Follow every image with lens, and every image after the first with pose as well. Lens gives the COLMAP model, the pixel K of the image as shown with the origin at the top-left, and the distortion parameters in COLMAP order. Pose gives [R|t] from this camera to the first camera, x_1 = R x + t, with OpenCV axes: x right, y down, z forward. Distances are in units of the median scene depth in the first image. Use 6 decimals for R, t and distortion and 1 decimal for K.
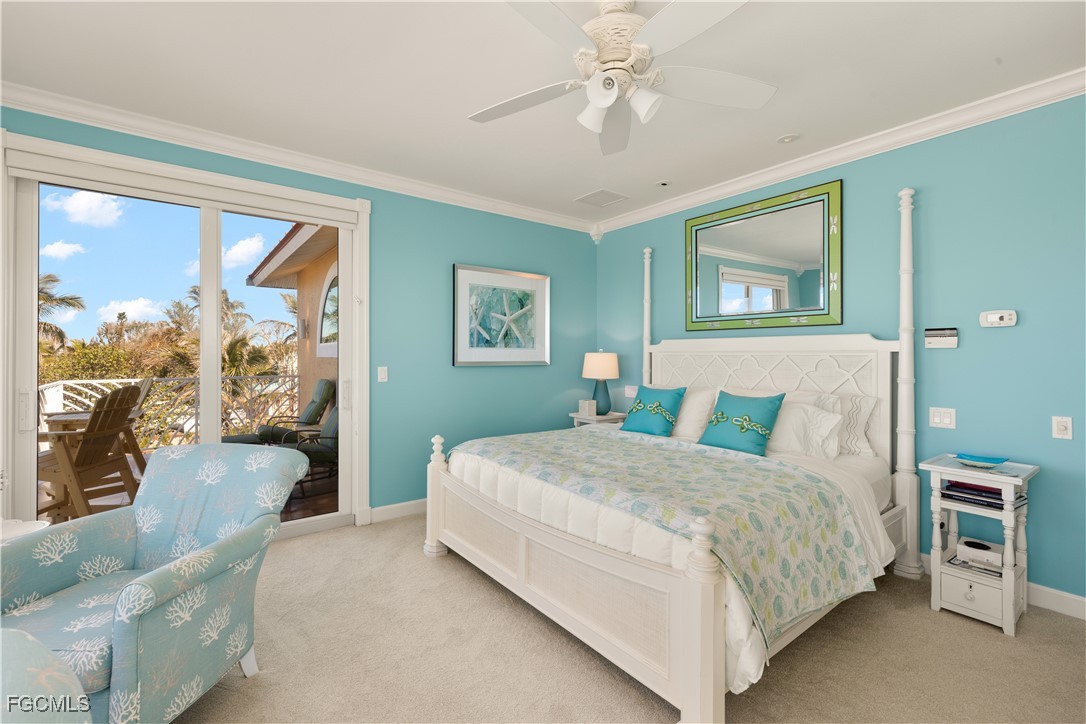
lens RADIAL K [[463.9, 0, 549.4], [0, 463.9, 357.6], [0, 0, 1]] dist [0.003496, -0.000608]
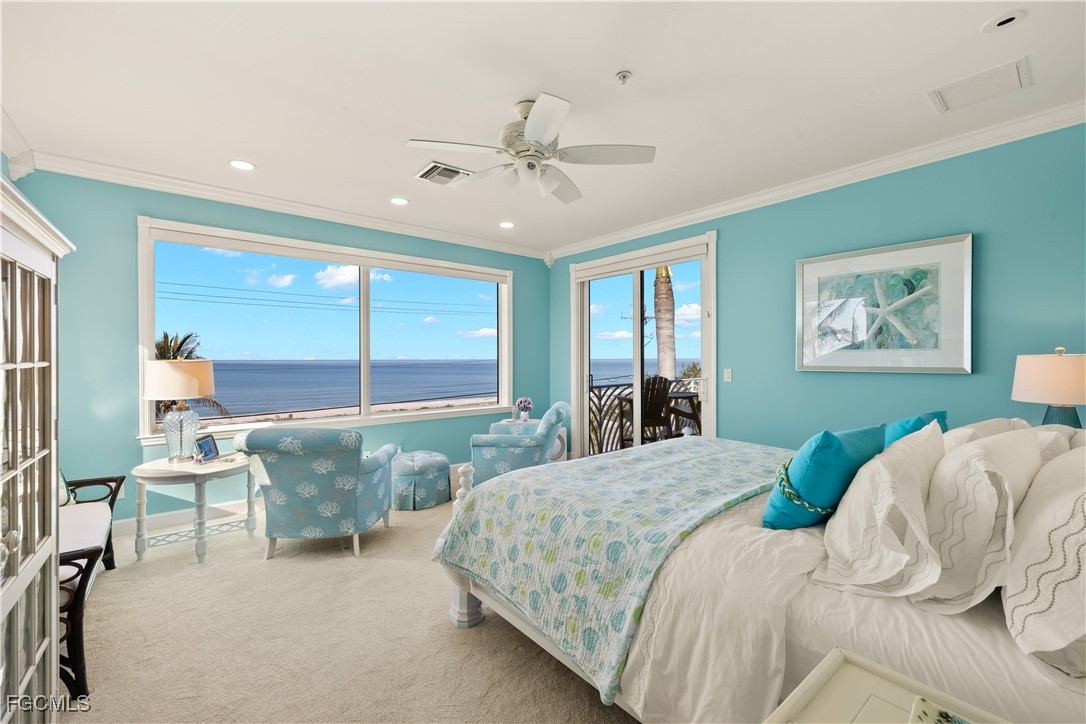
lens RADIAL K [[463.9, 0, 550.6], [0, 463.9, 360.6], [0, 0, 1]] dist [0.003496, -0.000608]
pose [[0.043906, -0.002894, -0.999031, 0.634738], [-0.016560, 0.999856, -0.003624, 0.009174], [0.998898, 0.016703, 0.043852, 0.422506]]
